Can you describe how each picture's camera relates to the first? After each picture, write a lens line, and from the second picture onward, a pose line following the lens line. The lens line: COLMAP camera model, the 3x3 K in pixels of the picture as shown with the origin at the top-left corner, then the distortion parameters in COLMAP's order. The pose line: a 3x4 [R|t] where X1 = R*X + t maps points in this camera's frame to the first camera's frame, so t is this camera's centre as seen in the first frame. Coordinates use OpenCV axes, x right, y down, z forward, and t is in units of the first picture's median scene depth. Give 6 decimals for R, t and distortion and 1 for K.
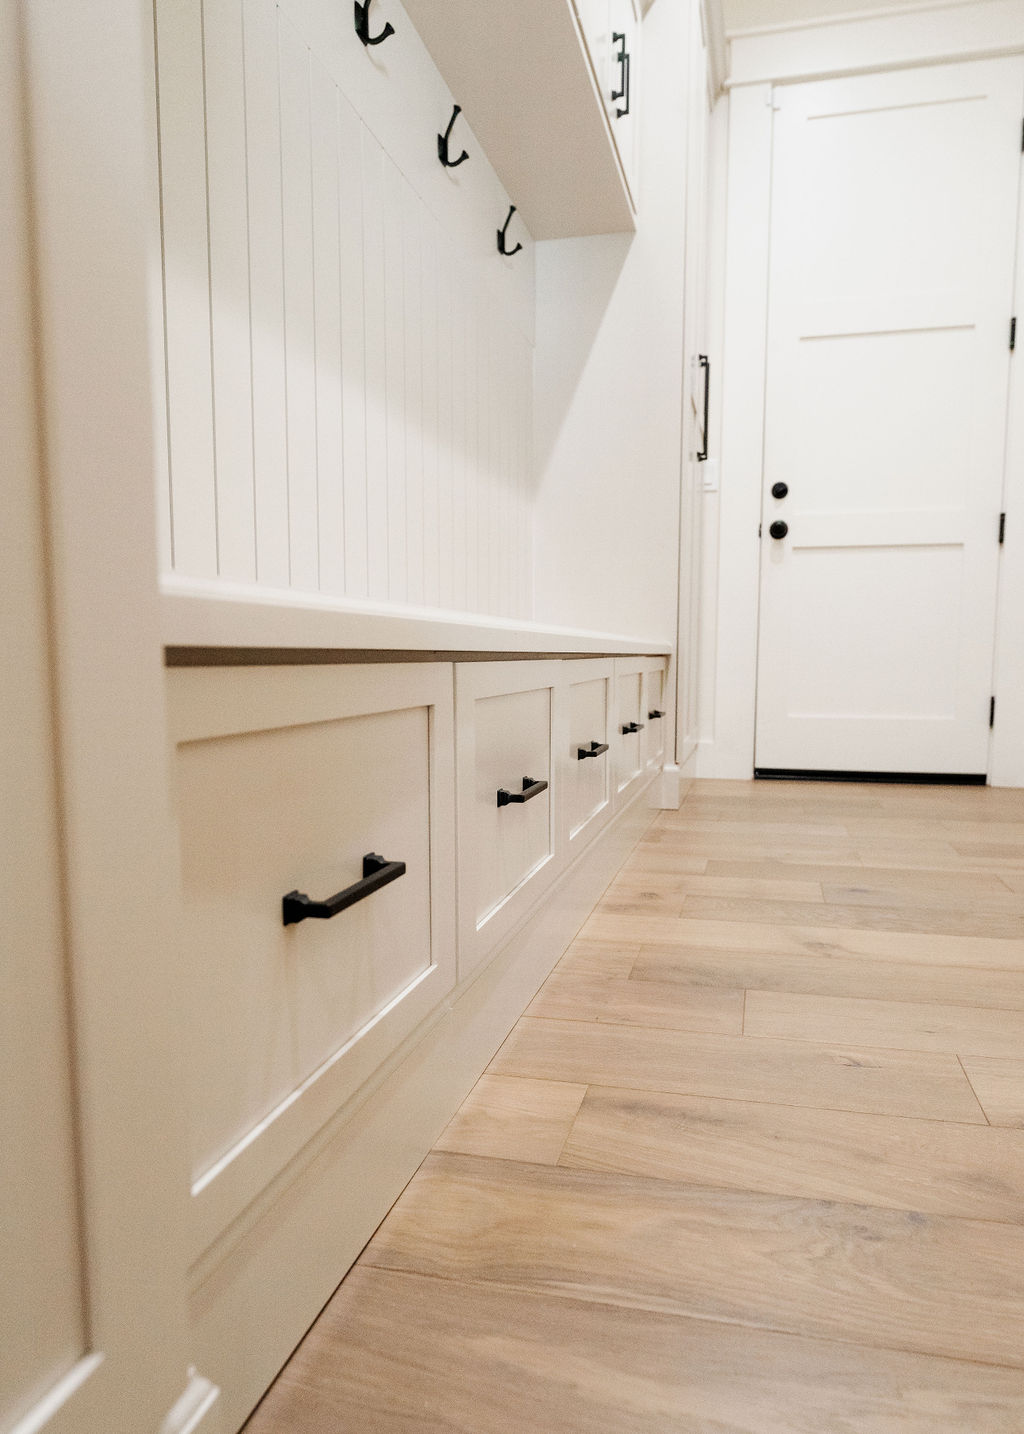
lens RADIAL K [[970.1, 0, 514.5], [0, 970.1, 768.4], [0, 0, 1]] dist [-0.003041, -0.000492]
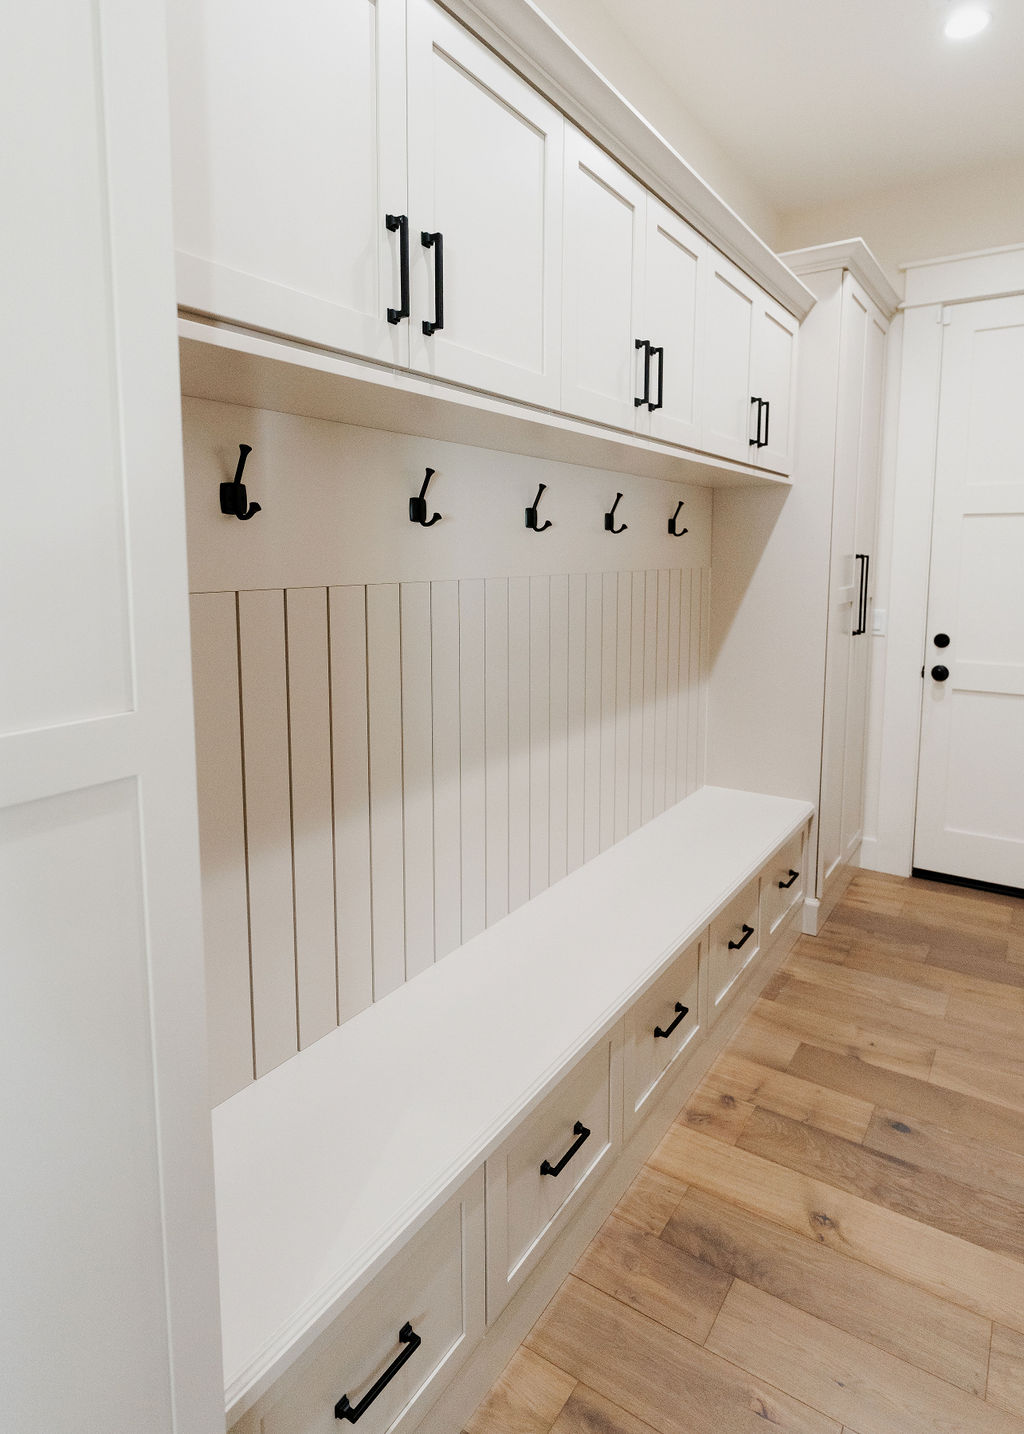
lens RADIAL K [[817.5, 0, 517.8], [0, 817.5, 646.0], [0, 0, 1]] dist [0.000055, 0.002740]
pose [[0.945232, 0.037605, -0.324227, 0.350602], [-0.039054, 0.999235, 0.002040, -0.828947], [0.324055, 0.010734, 0.945977, -0.304326]]
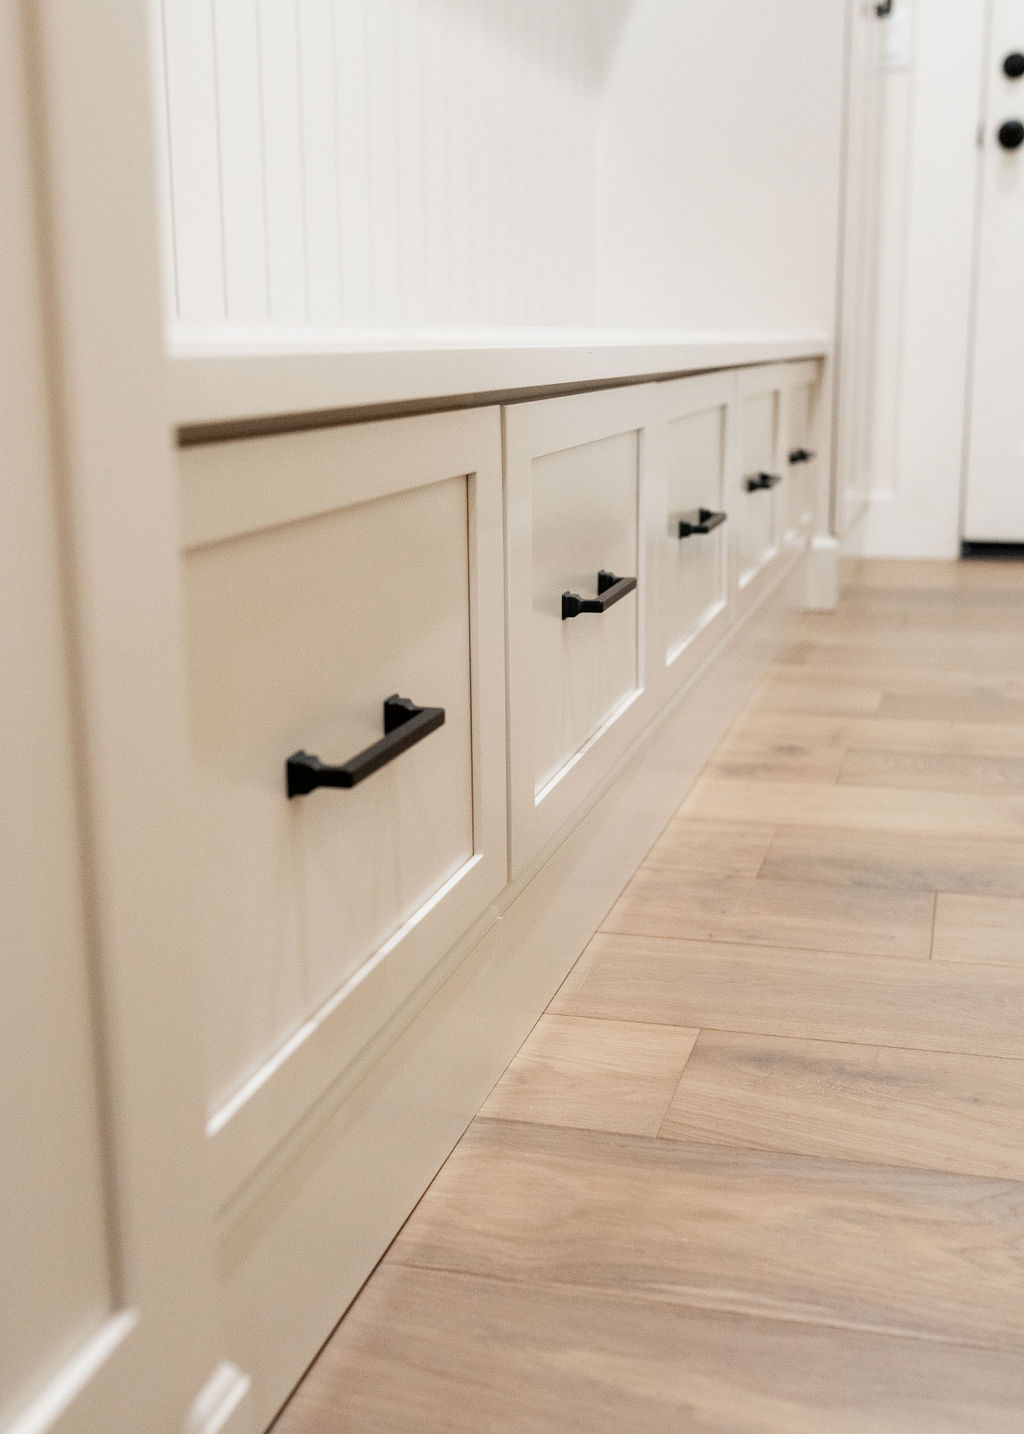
lens RADIAL K [[1627.3, 0, 510.3], [0, 1627.3, 718.0], [0, 0, 1]] dist [-0.001959, 0.000000]
pose [[0.999569, -0.005731, -0.028785, -0.020675], [0.008902, 0.993749, 0.111278, -0.016742], [0.027968, -0.111486, 0.993372, -0.103330]]
